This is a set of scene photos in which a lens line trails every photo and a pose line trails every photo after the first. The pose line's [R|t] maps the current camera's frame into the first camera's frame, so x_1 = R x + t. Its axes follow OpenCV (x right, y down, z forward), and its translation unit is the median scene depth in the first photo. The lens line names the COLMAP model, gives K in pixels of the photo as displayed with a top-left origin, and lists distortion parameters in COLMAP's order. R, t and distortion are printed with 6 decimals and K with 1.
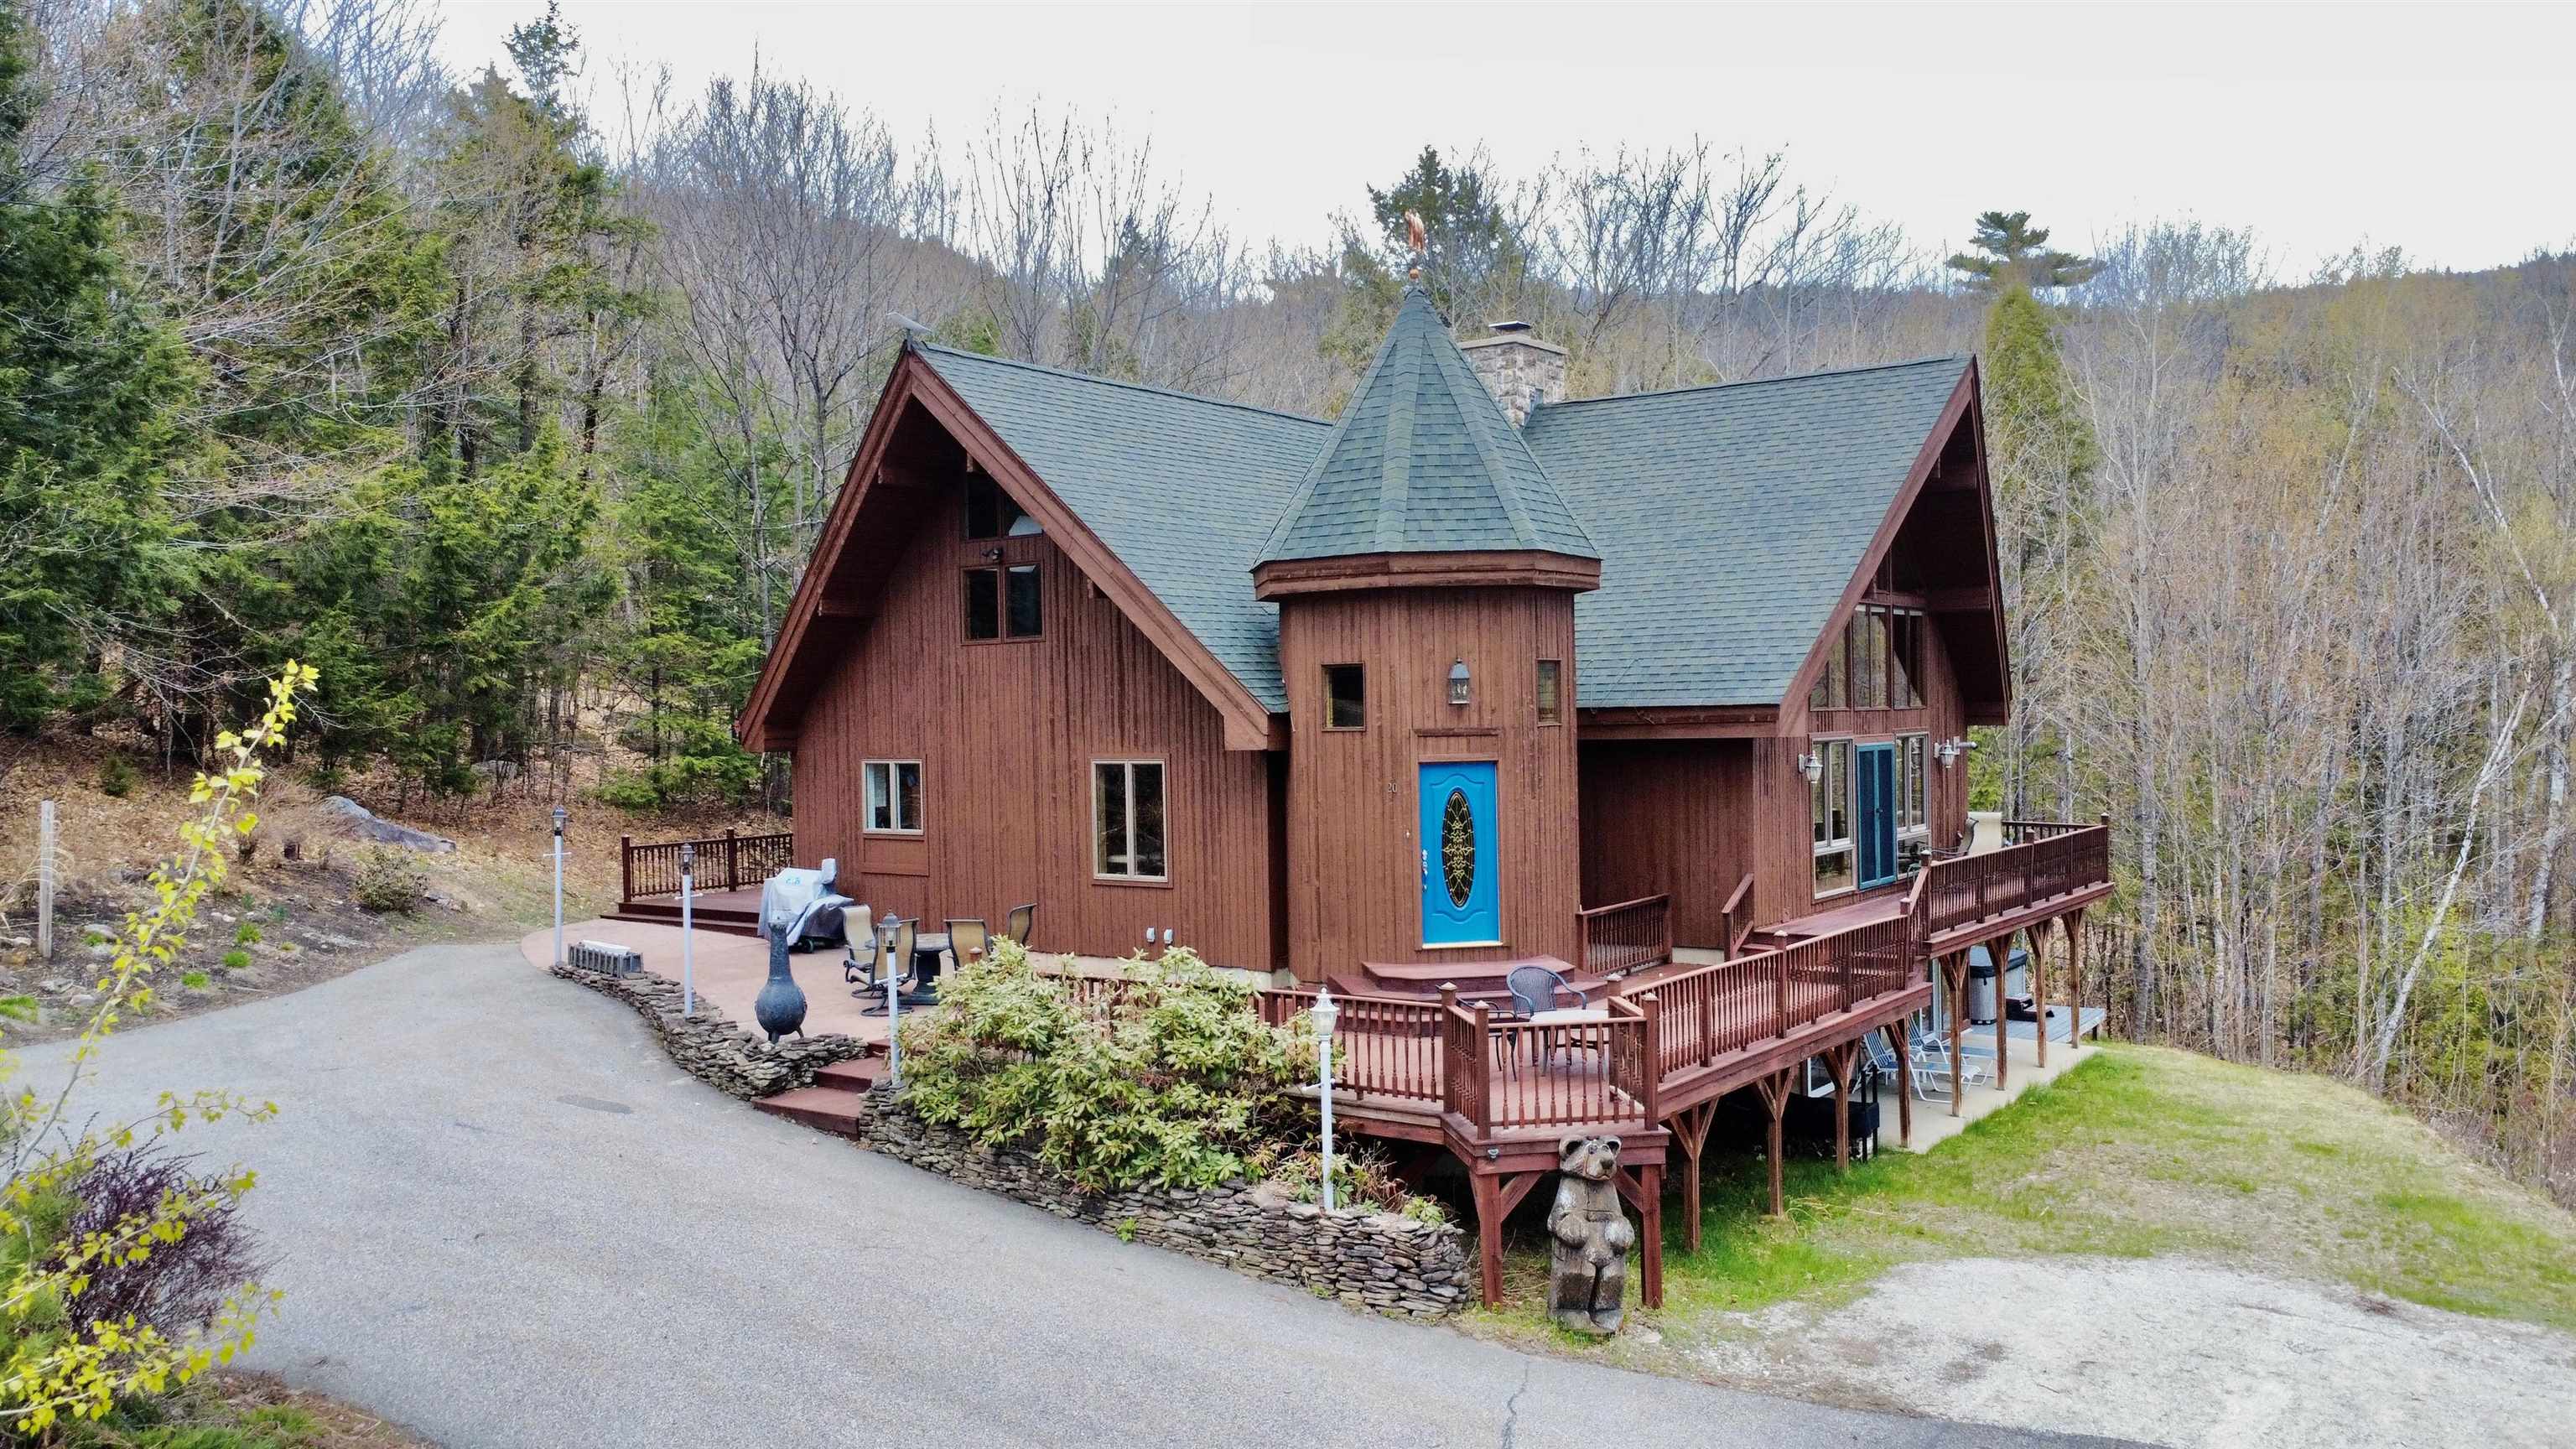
lens RADIAL K [[1921.0, 0, 1288.0], [0, 1921.0, 724.5], [0, 0, 1]] dist [0.004016, -0.003836]
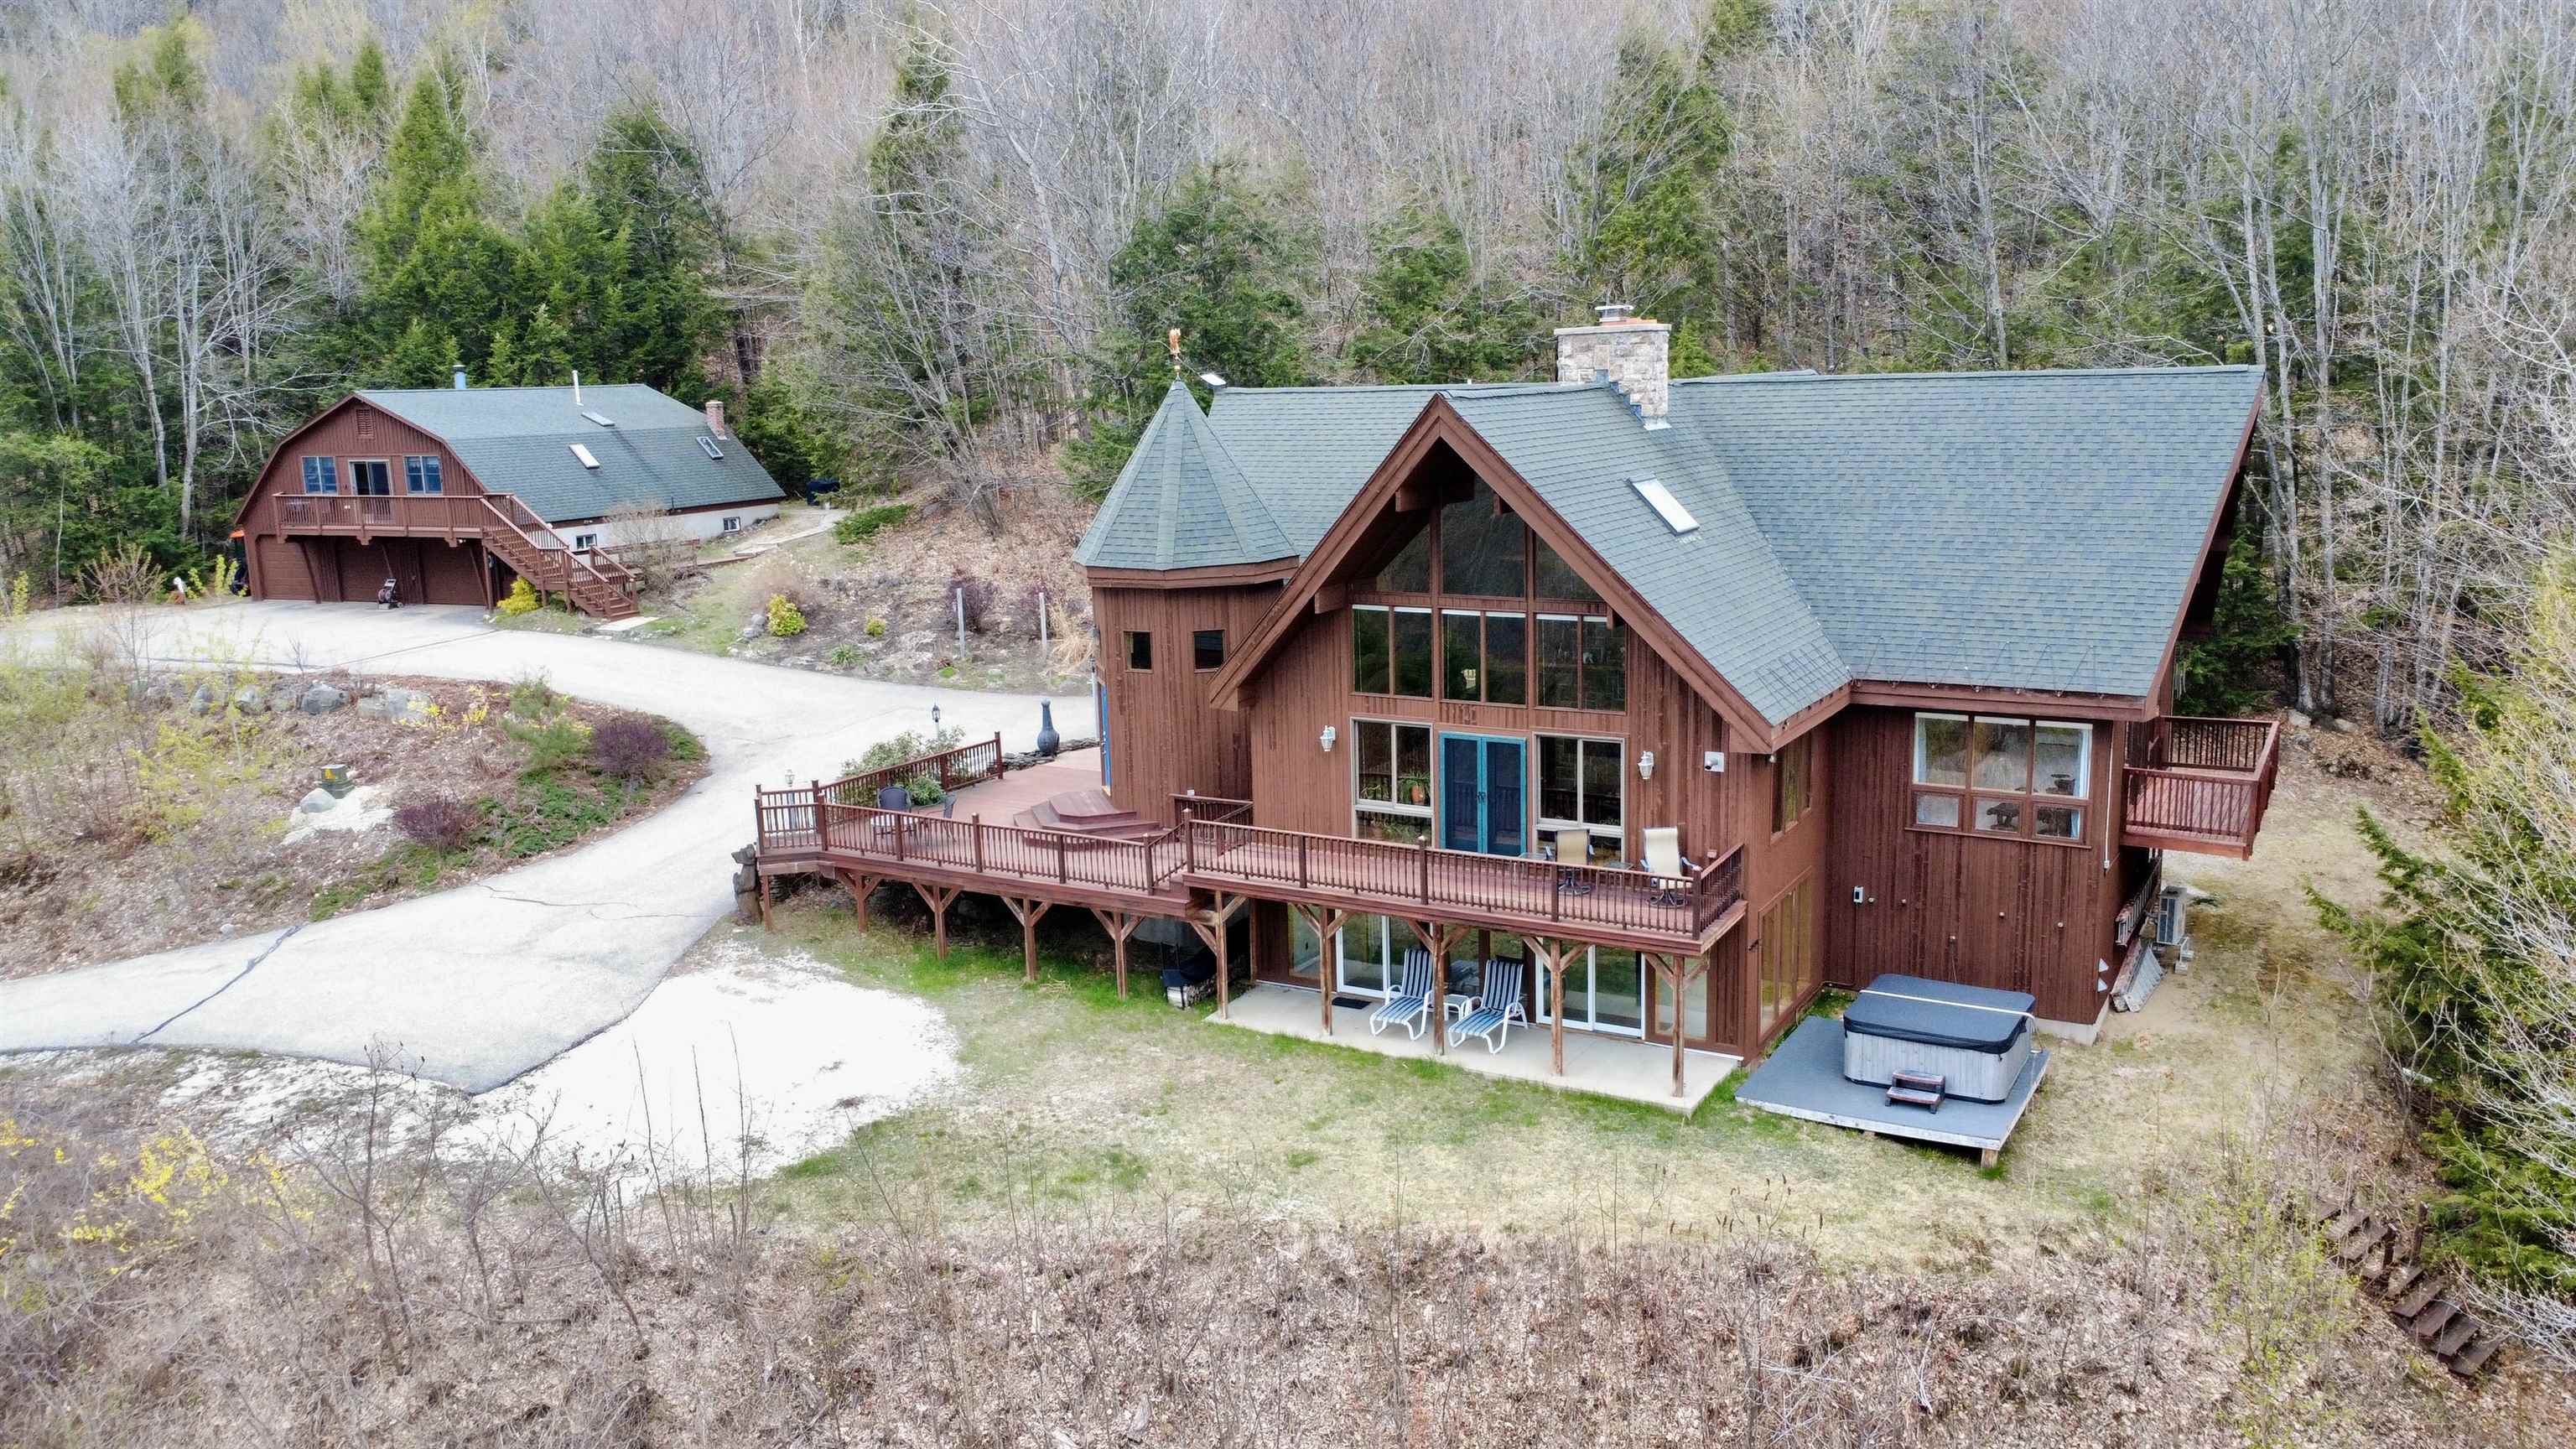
lens RADIAL K [[1921.0, 0, 1288.0], [0, 1921.0, 724.5], [0, 0, 1]] dist [0.004016, -0.003836]
pose [[0.103963, 0.197208, -0.974834, 1.768213], [0.016102, 0.979683, 0.199906, -0.282732], [0.994451, -0.036479, 0.098675, 0.998067]]
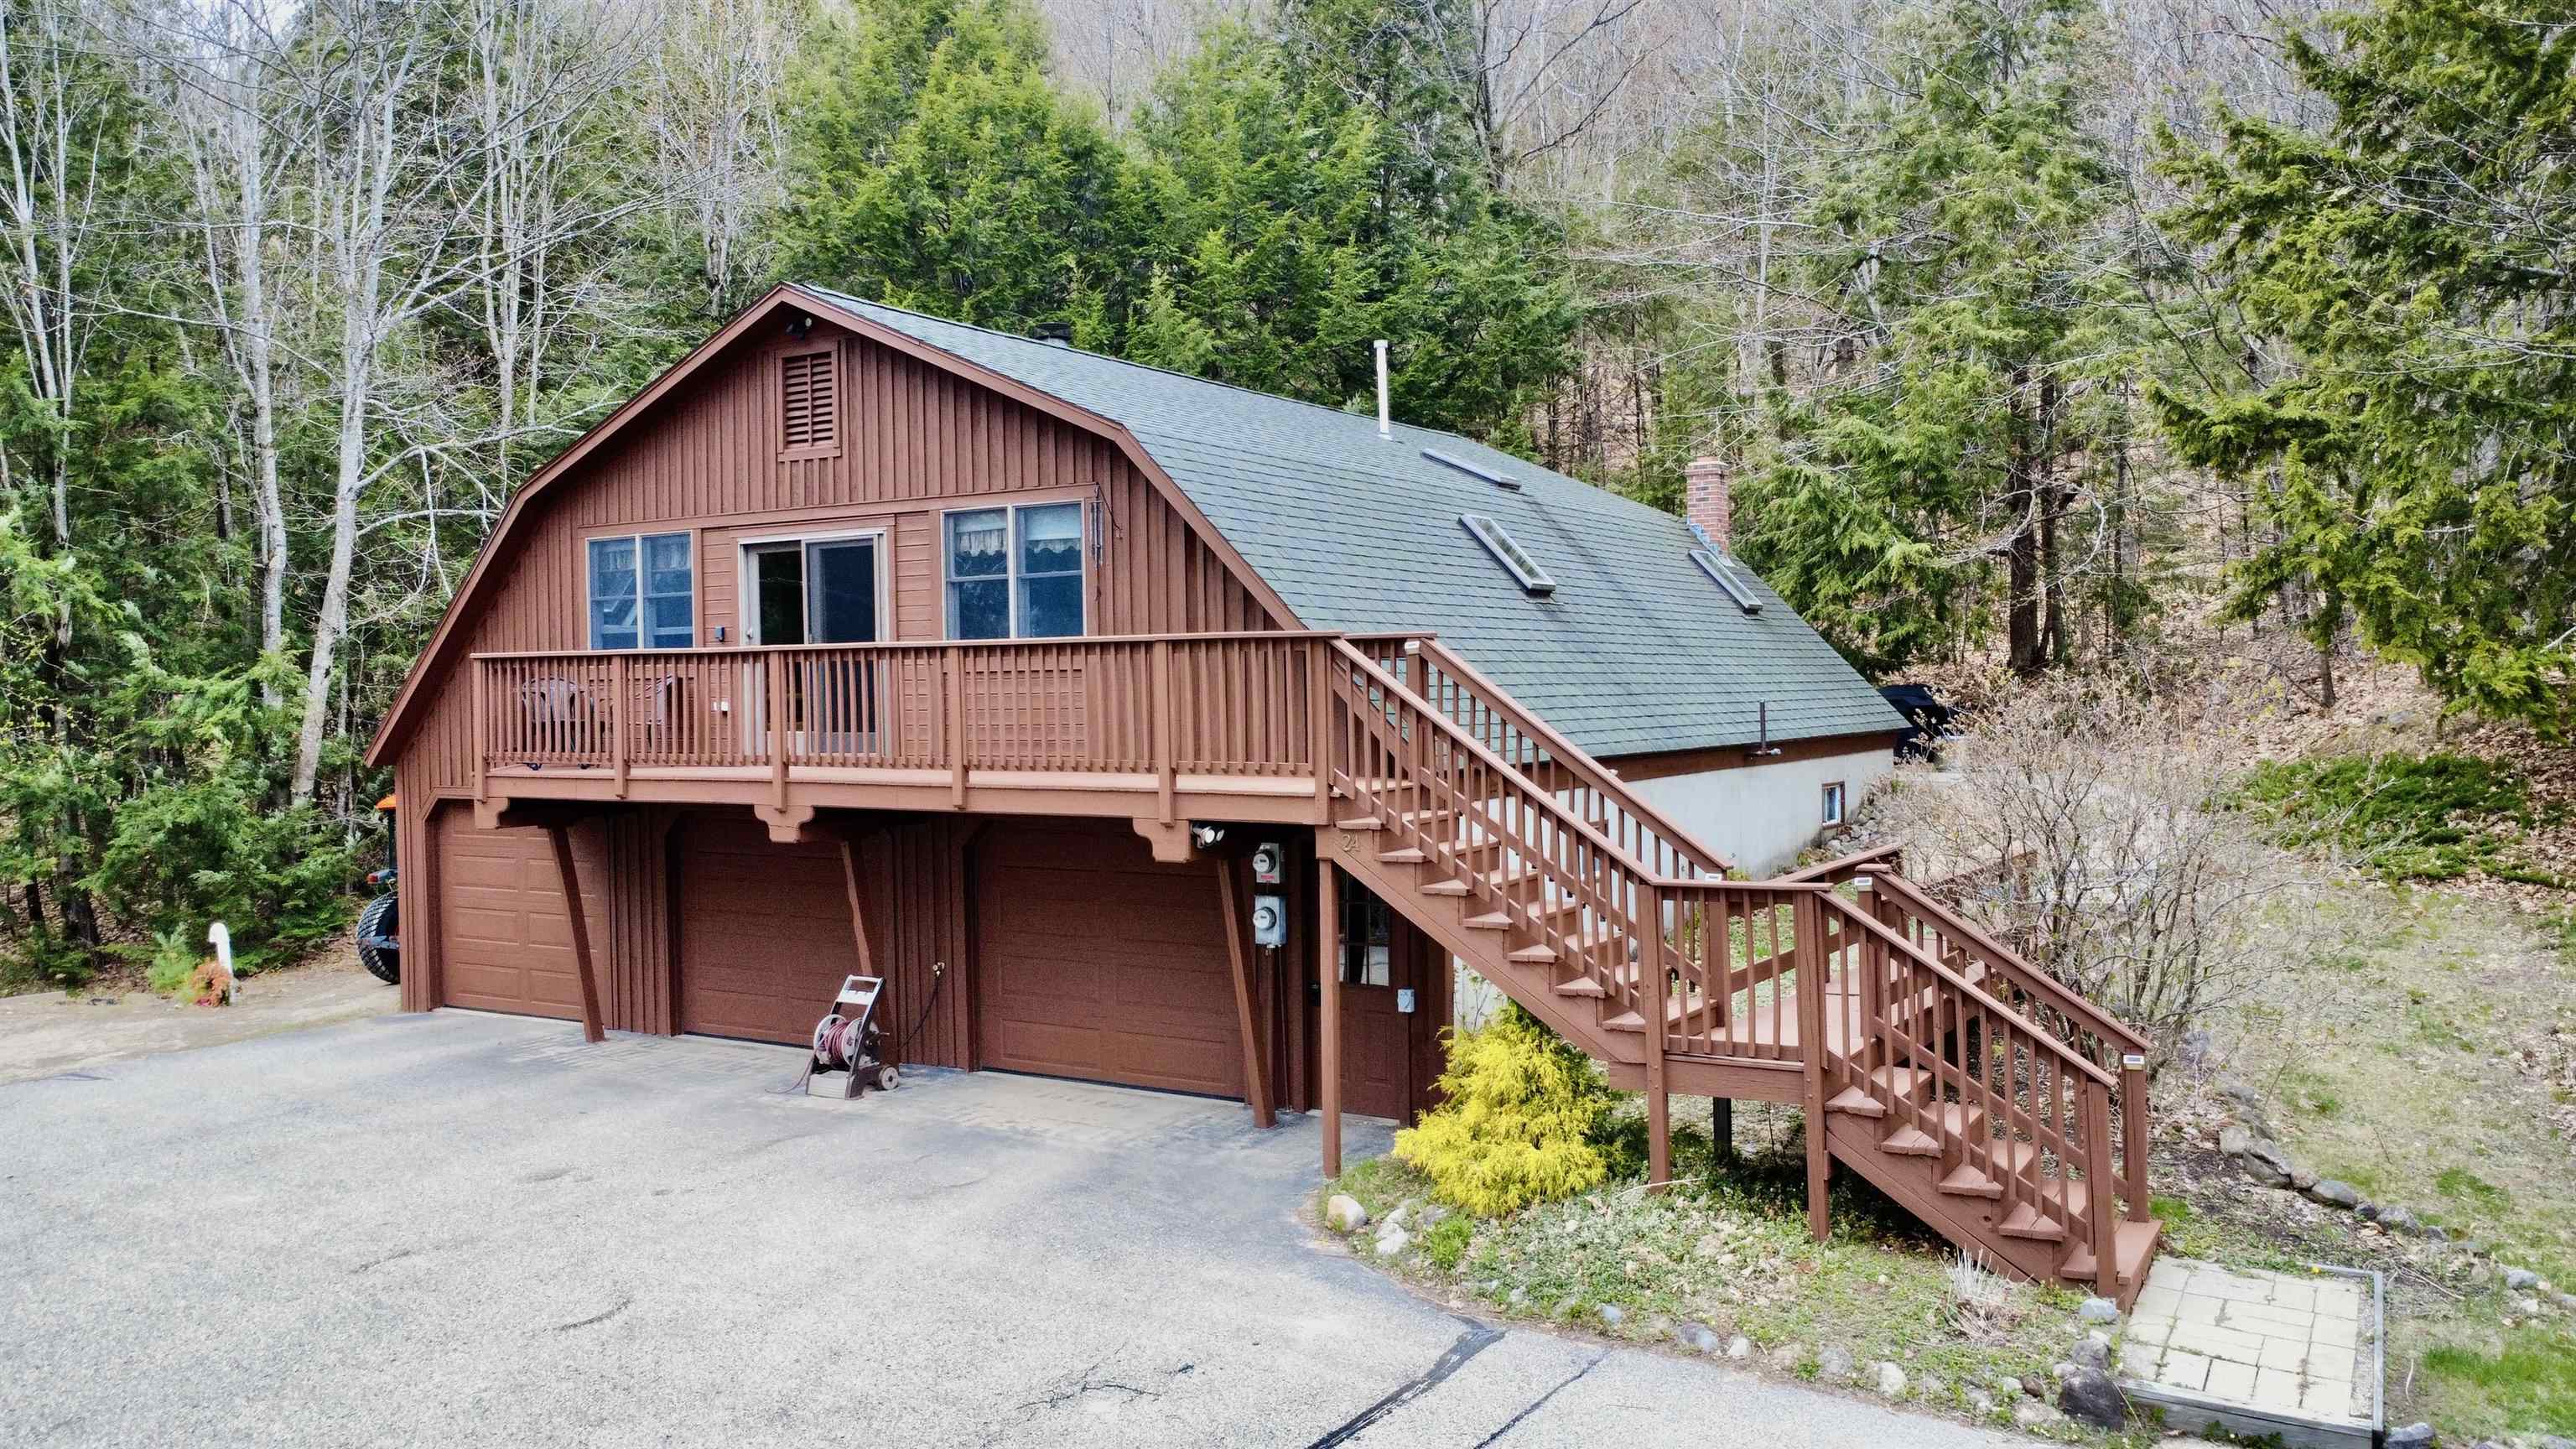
lens RADIAL K [[1825.8, 0, 1288.0], [0, 1825.8, 724.5], [0, 0, 1]] dist [0.000730, -0.000846]
pose [[-0.020538, 0.036423, -0.999125, -0.482705], [0.003147, 0.999334, 0.036366, -0.067962], [0.999784, -0.002397, -0.020639, 0.148078]]
